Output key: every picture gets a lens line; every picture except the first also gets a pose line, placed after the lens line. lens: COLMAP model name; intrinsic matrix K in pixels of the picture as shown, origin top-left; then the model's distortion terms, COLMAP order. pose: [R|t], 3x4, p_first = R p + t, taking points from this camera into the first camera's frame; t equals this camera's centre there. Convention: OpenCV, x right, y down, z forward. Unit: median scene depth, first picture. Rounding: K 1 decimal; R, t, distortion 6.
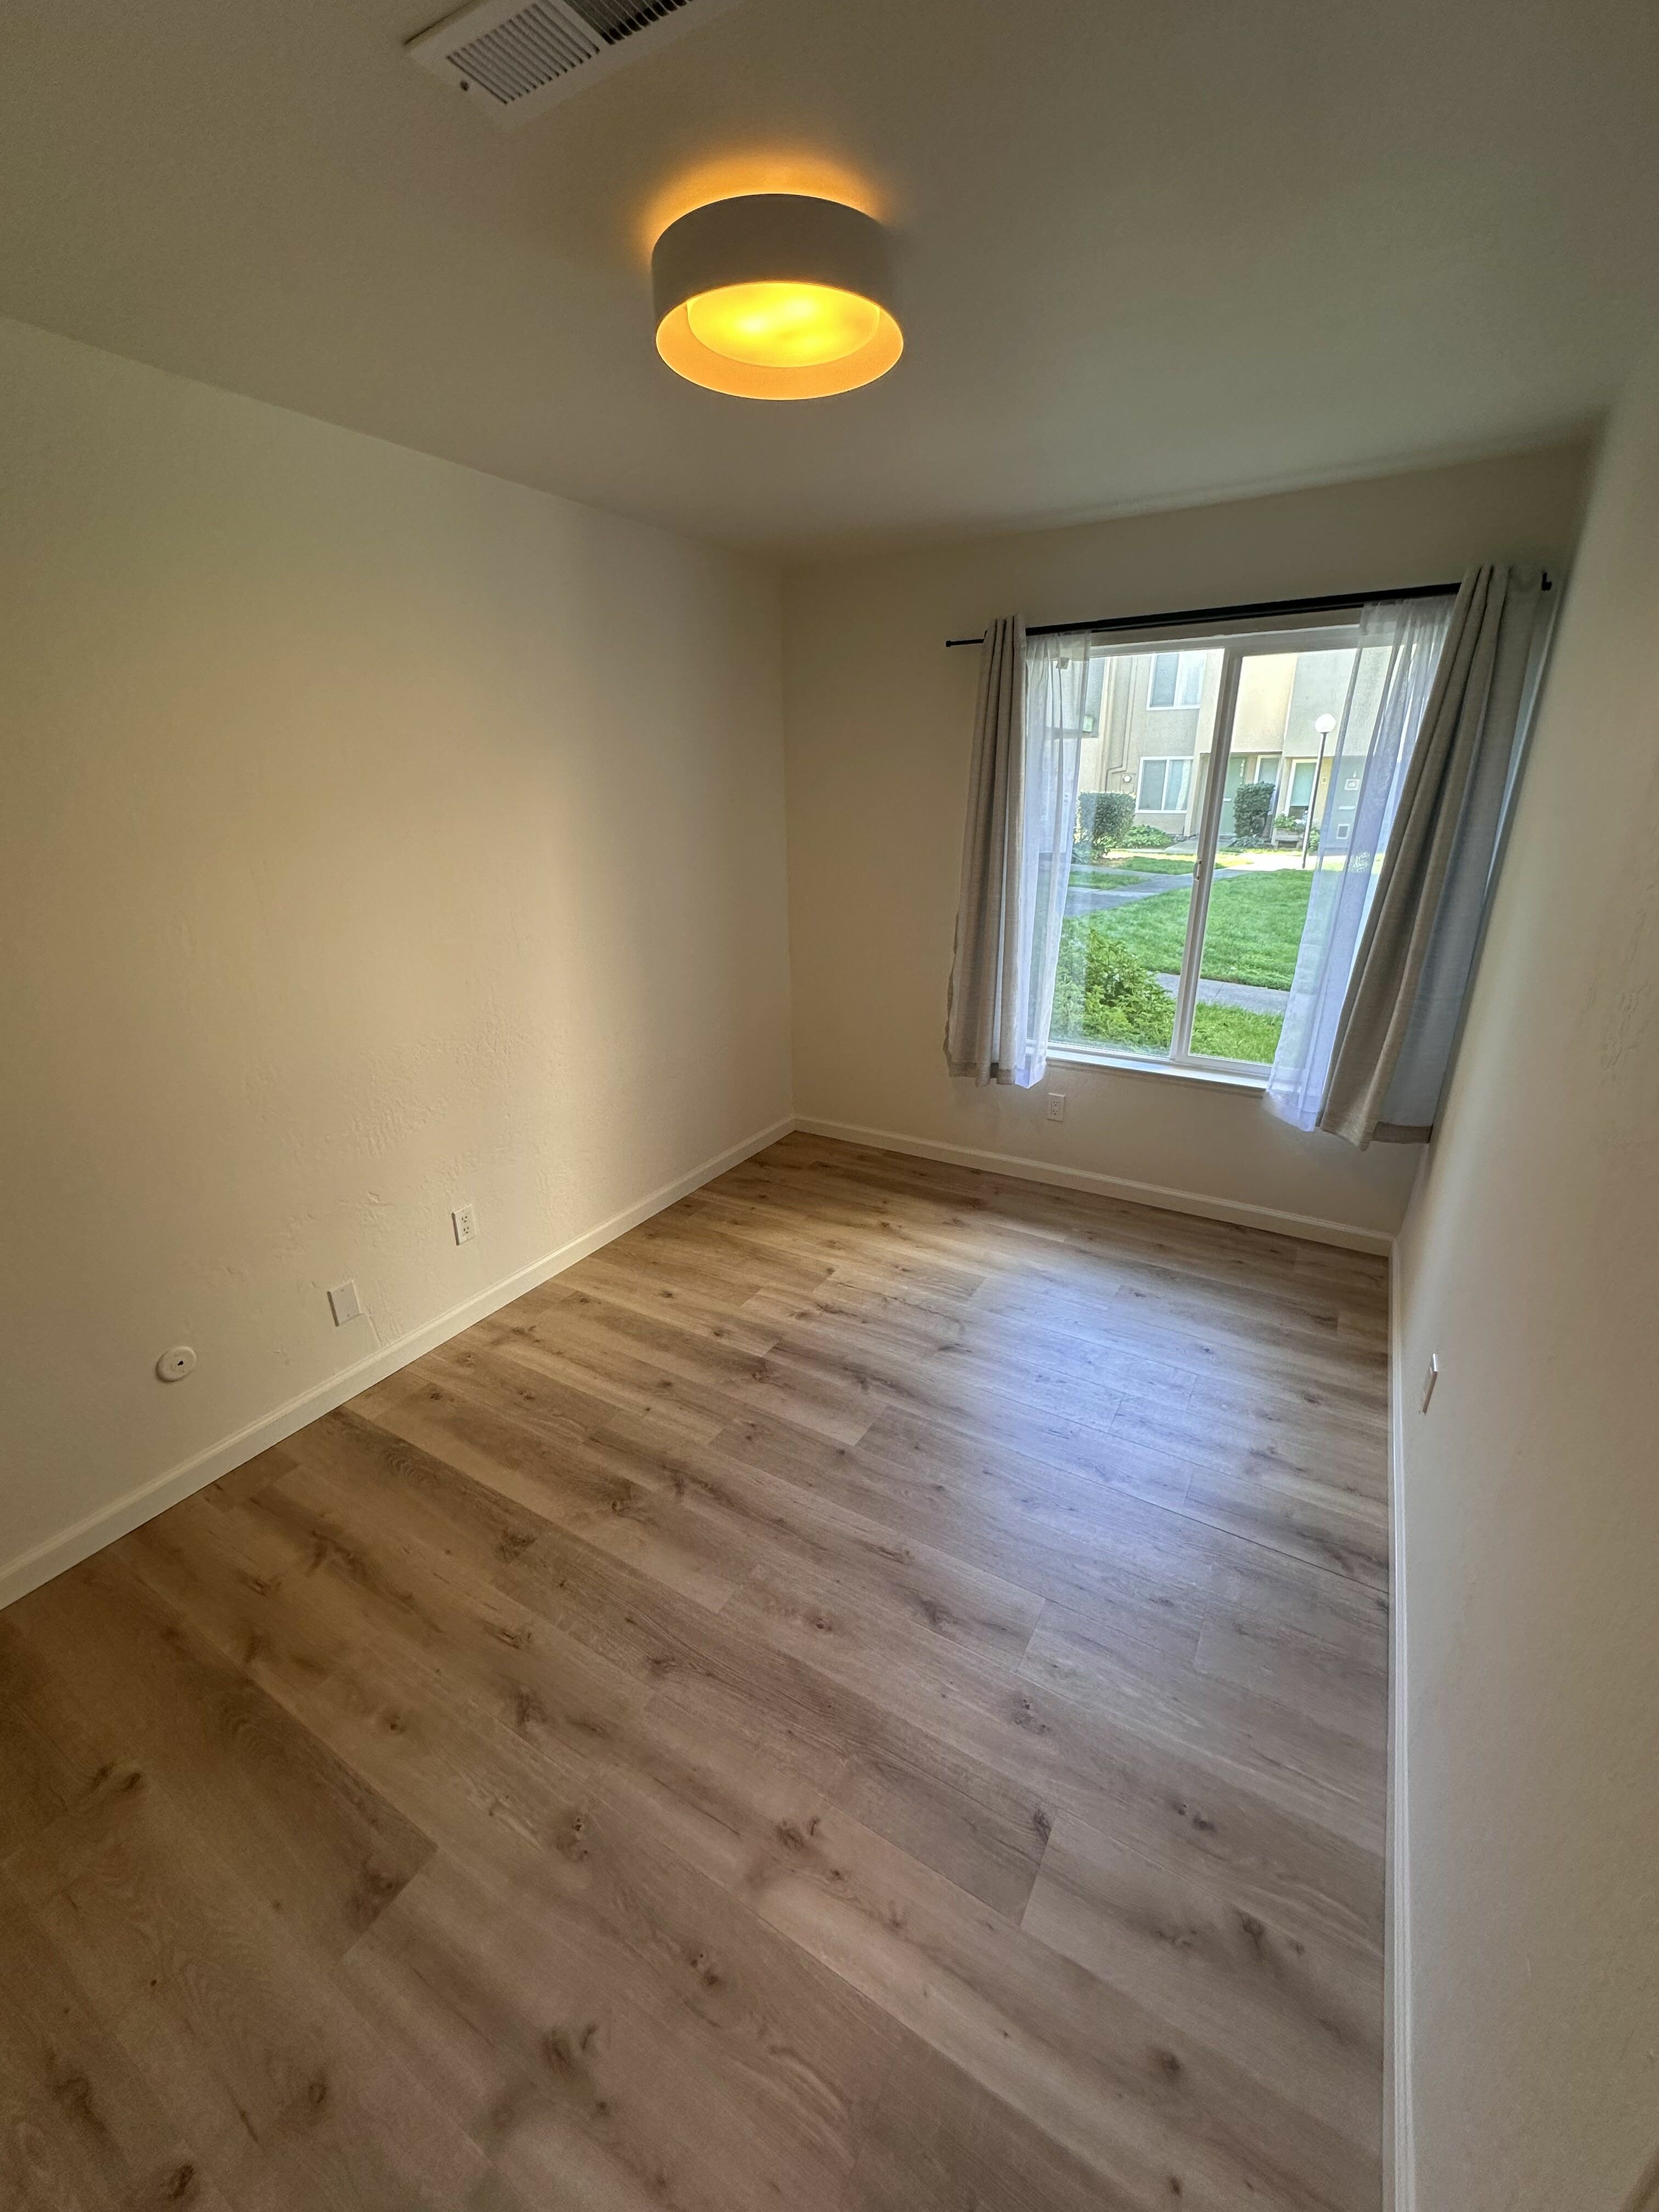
lens RADIAL K [[878.6, 0, 829.7], [0, 878.6, 1110.0], [0, 0, 1]] dist [-0.003527, 0.000393]
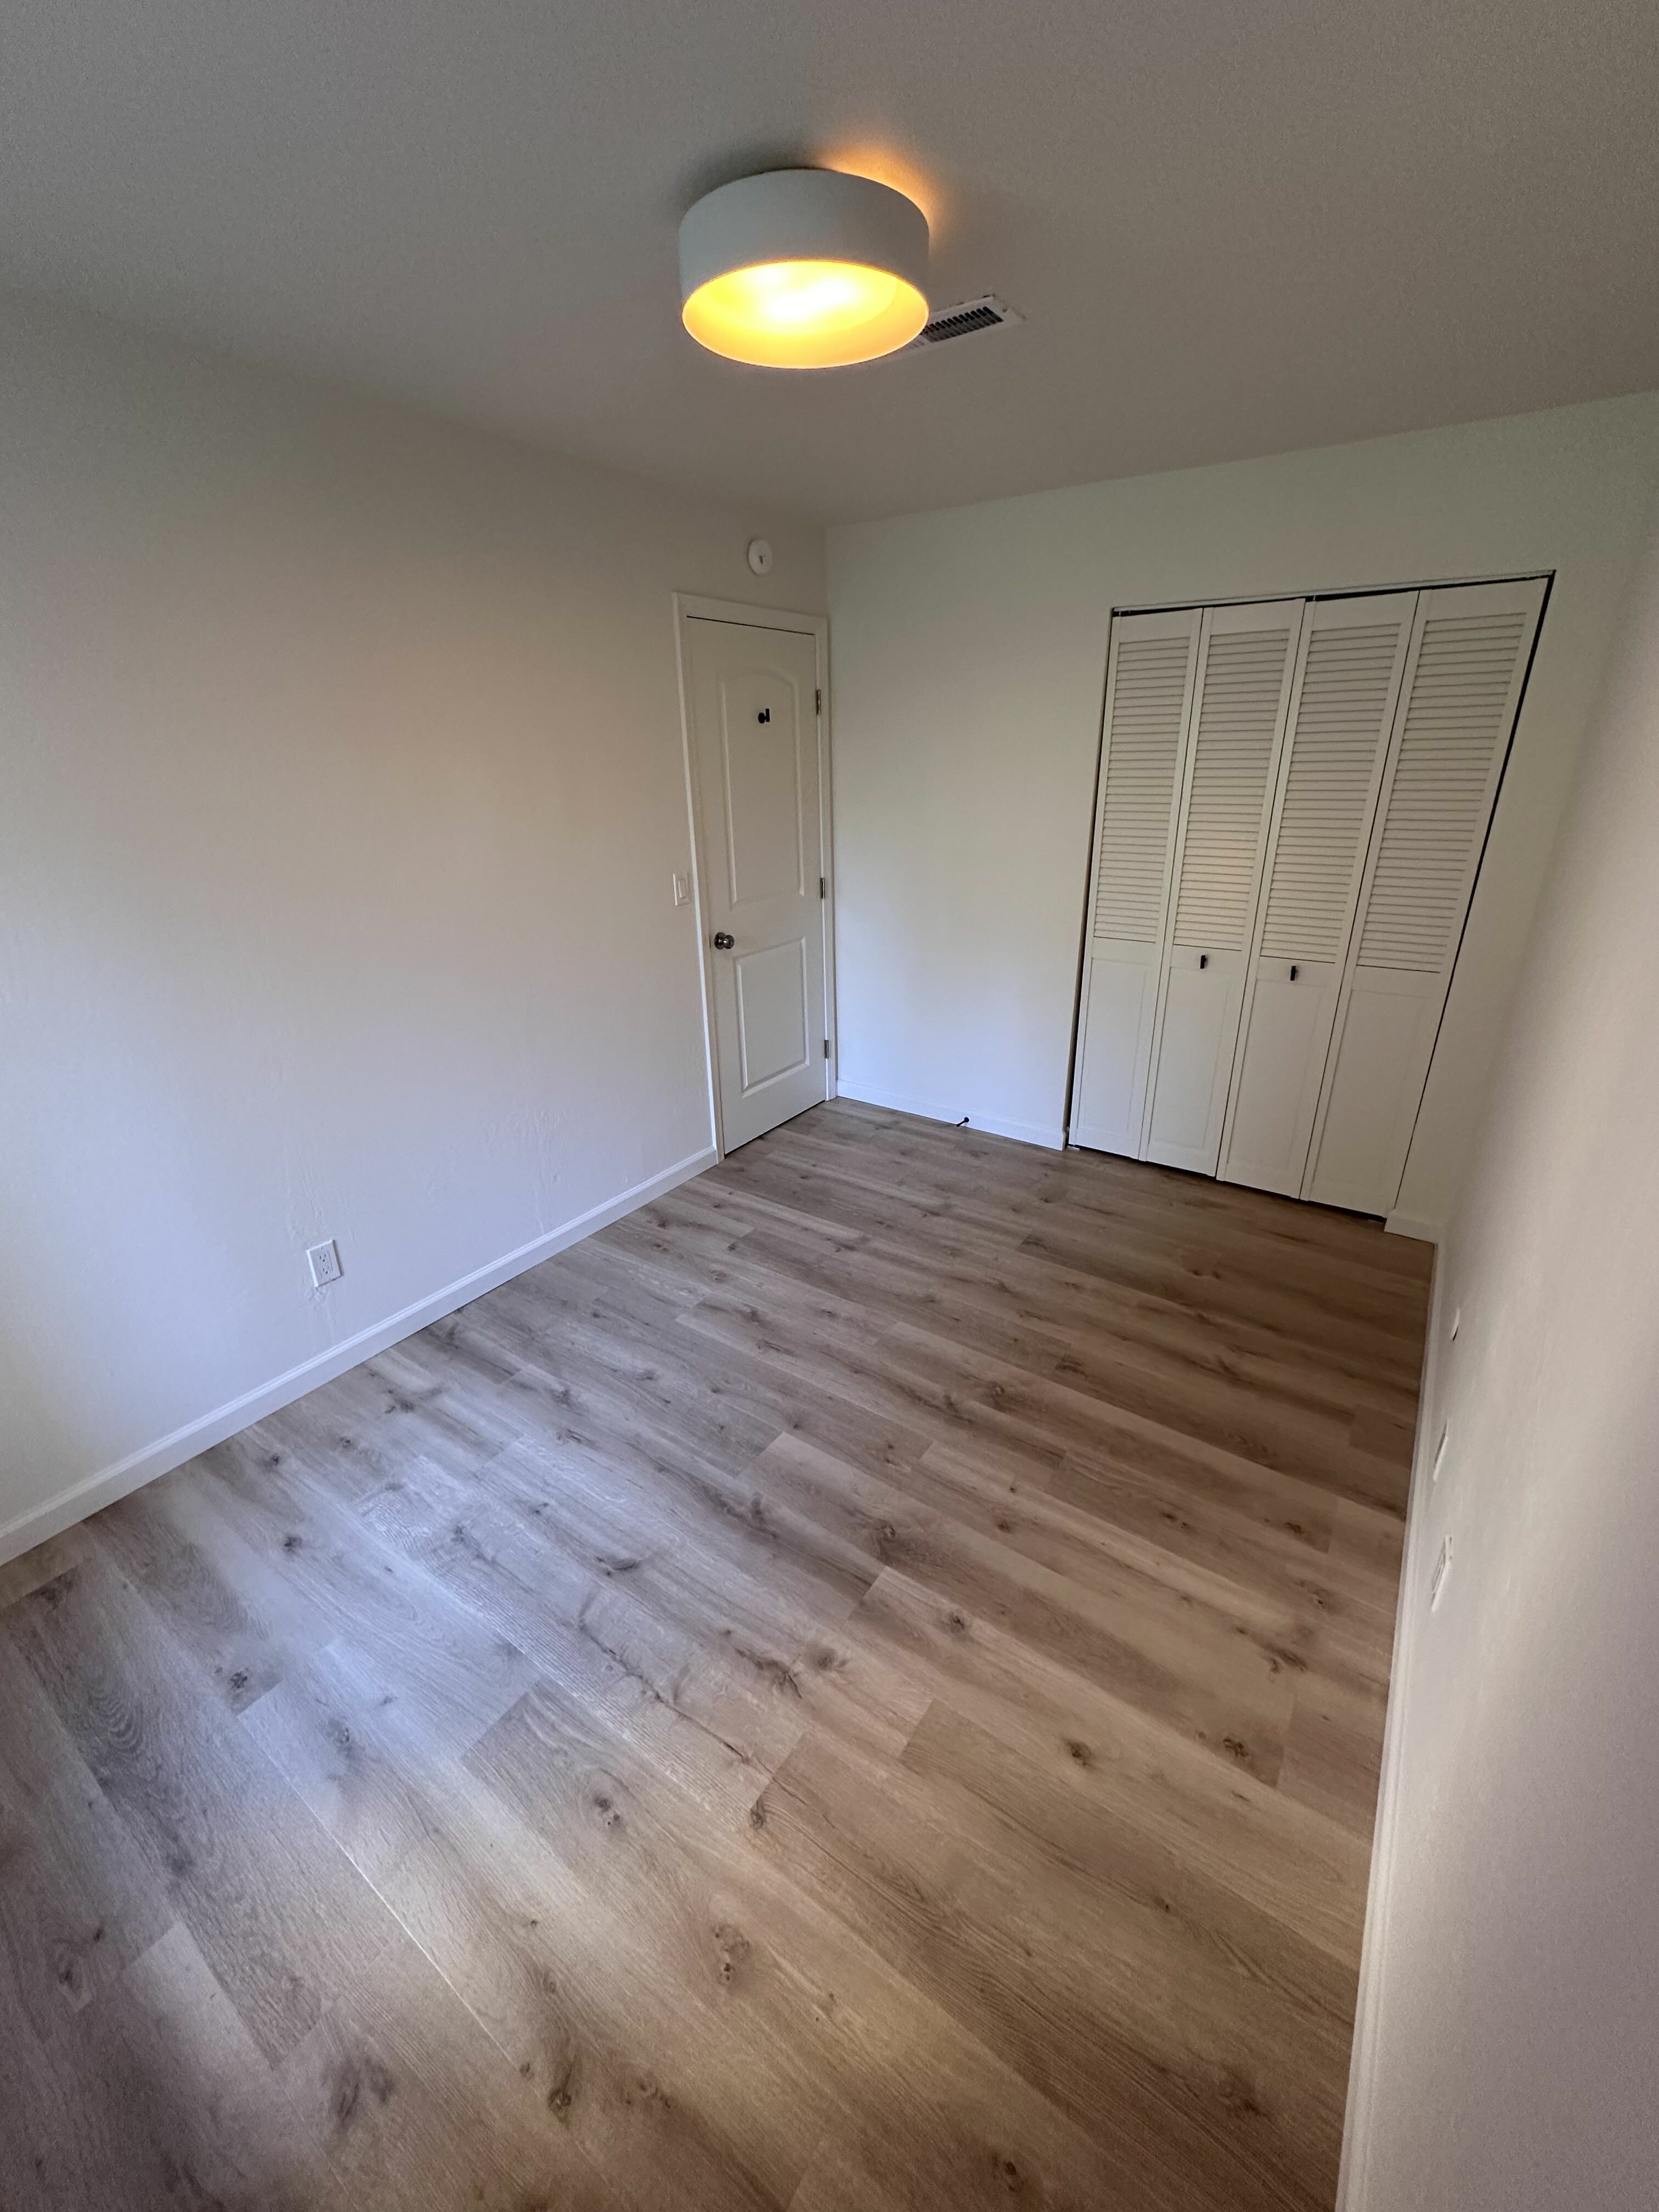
lens RADIAL K [[878.6, 0, 827.6], [0, 878.6, 1105.1], [0, 0, 1]] dist [-0.003527, 0.000393]
pose [[-0.997055, 0.000959, 0.076680, -0.094029], [0.053170, 0.729200, 0.682232, -0.536663], [-0.055260, 0.684300, -0.727104, 1.396683]]
